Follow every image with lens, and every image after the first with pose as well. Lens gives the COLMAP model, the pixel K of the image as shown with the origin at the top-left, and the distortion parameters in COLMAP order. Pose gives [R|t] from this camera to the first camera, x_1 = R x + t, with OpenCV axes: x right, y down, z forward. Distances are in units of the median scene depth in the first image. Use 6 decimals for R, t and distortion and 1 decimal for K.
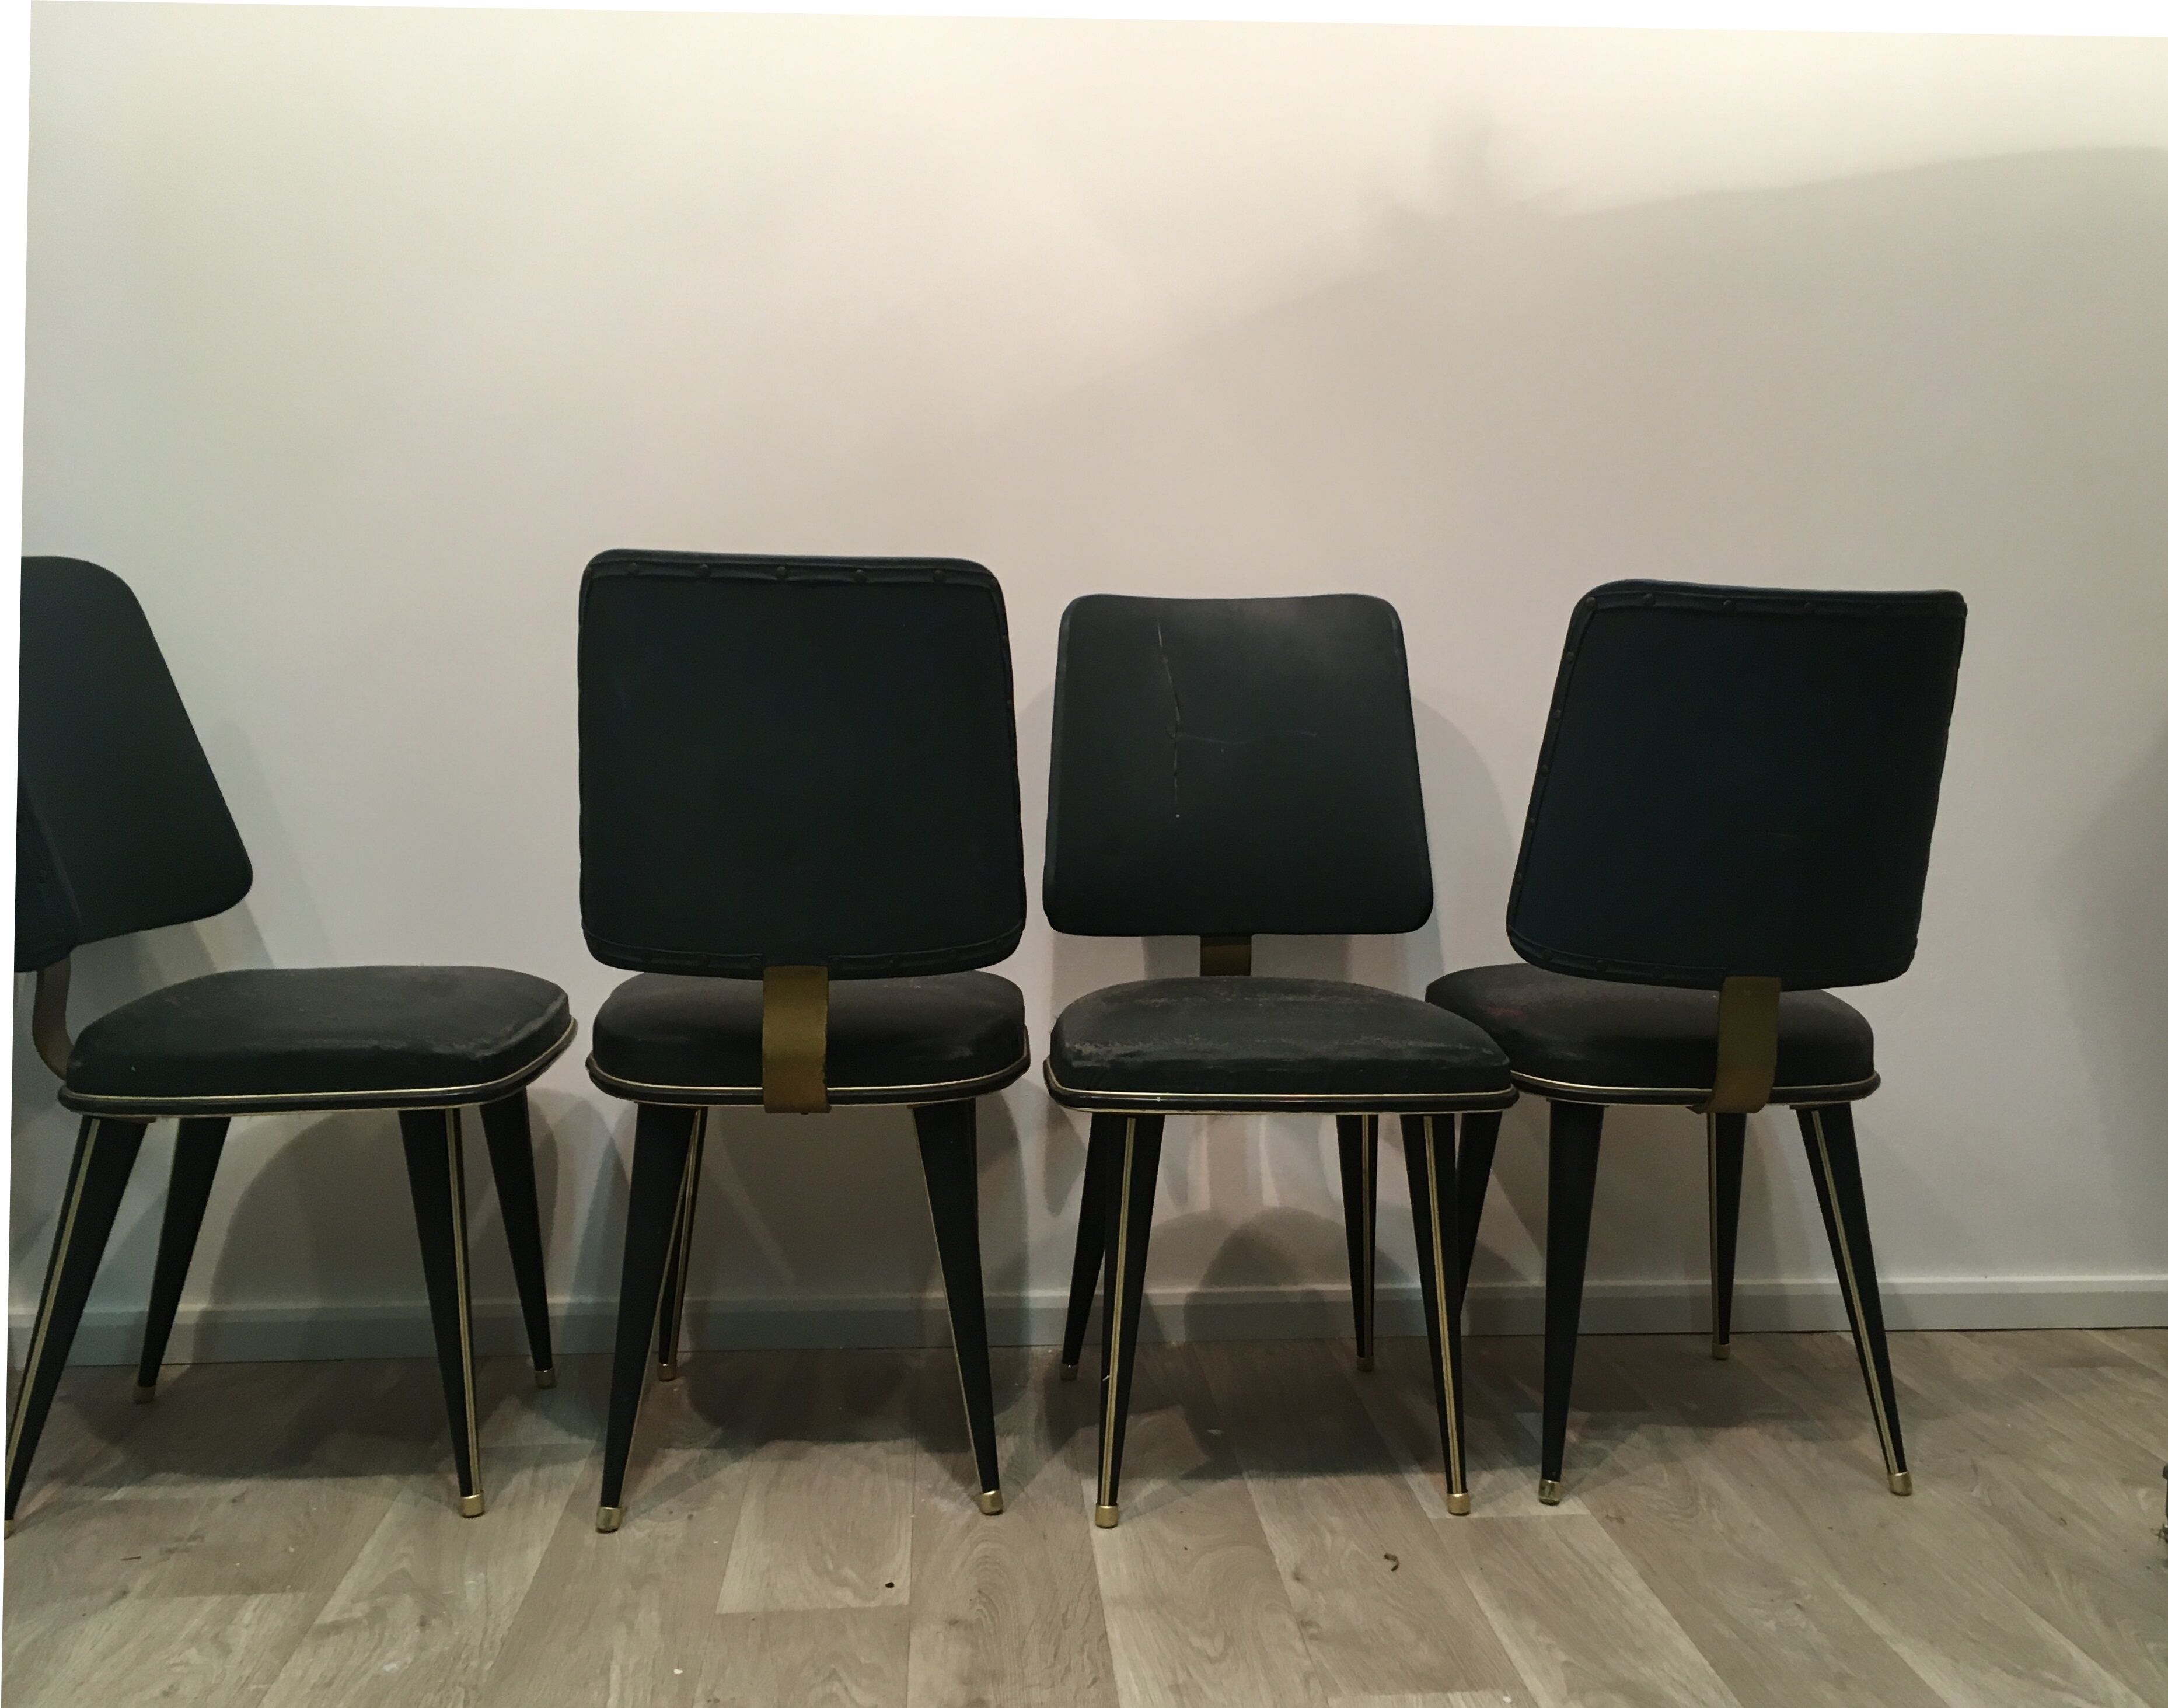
lens RADIAL K [[2055.3, 0, 1086.2], [0, 2055.3, 847.1], [0, 0, 1]] dist [0.028607, 0.000000]
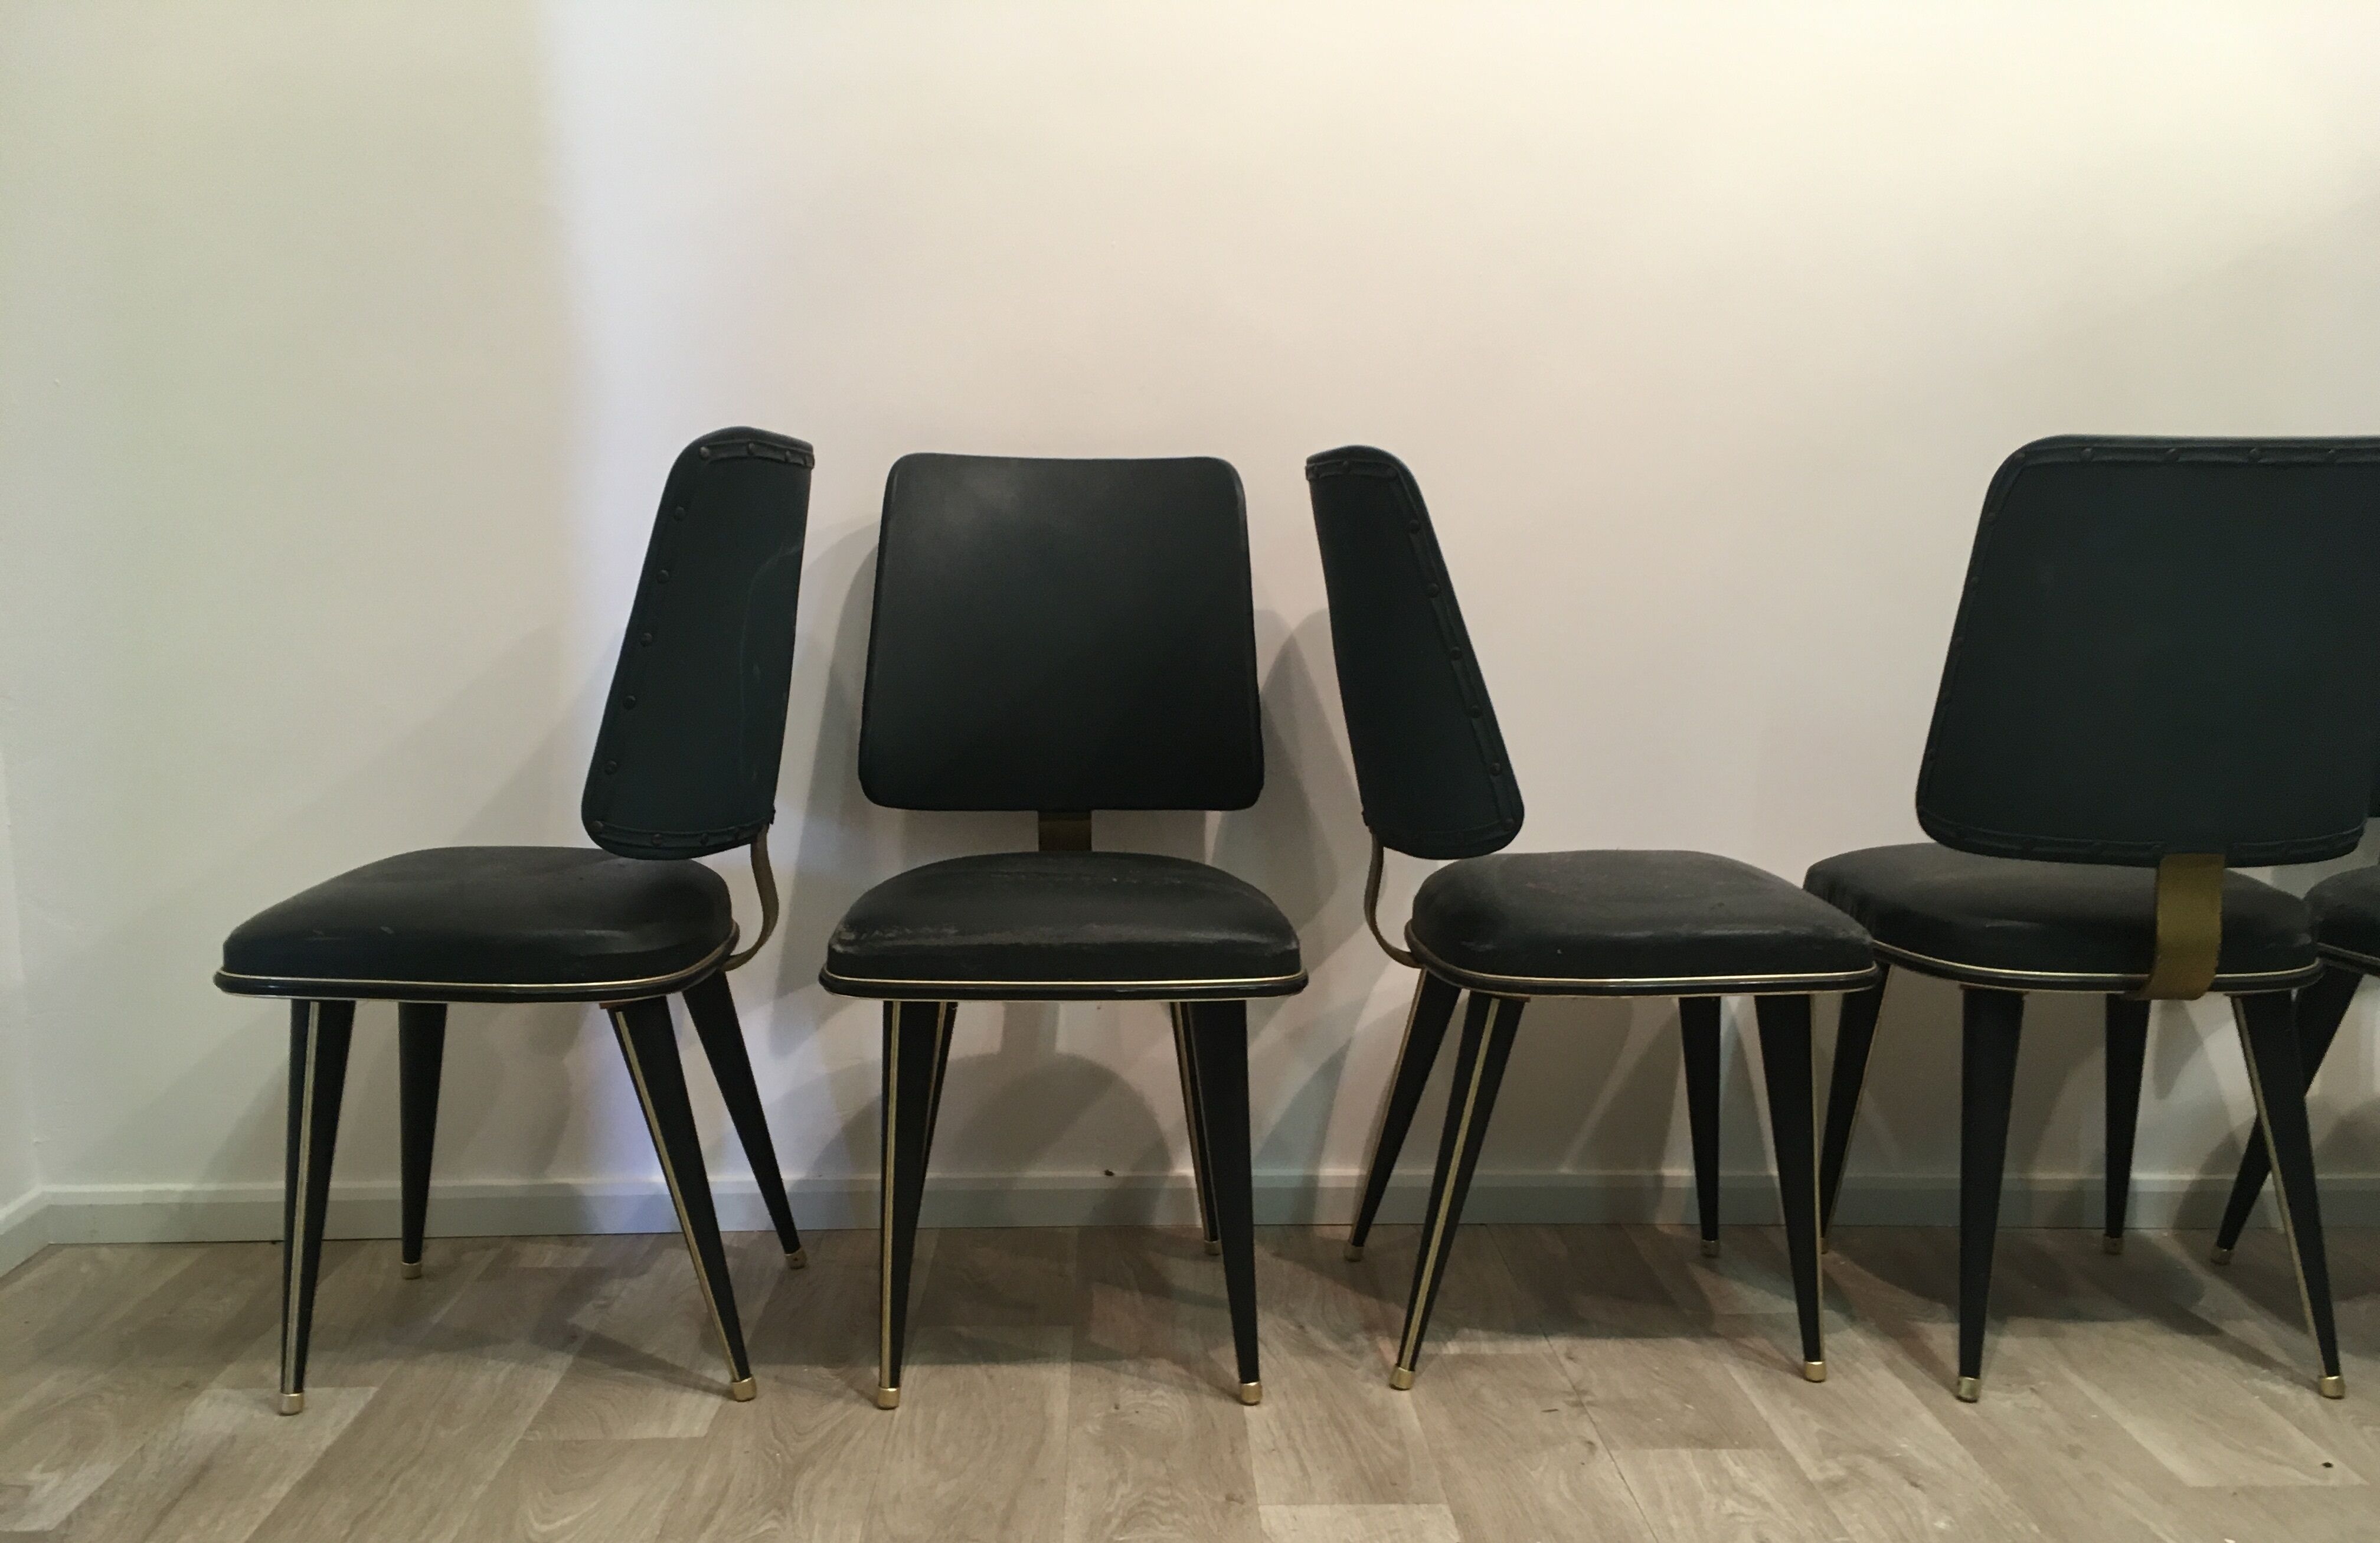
lens RADIAL K [[2090.0, 0, 1192.7], [0, 2090.0, 791.7], [0, 0, 1]] dist [0.057841, -0.016605]
pose [[0.998153, 0.004978, -0.060539, -0.540199], [-0.002926, 0.999420, 0.033923, -0.003663], [0.060673, -0.033683, 0.997589, -0.053853]]
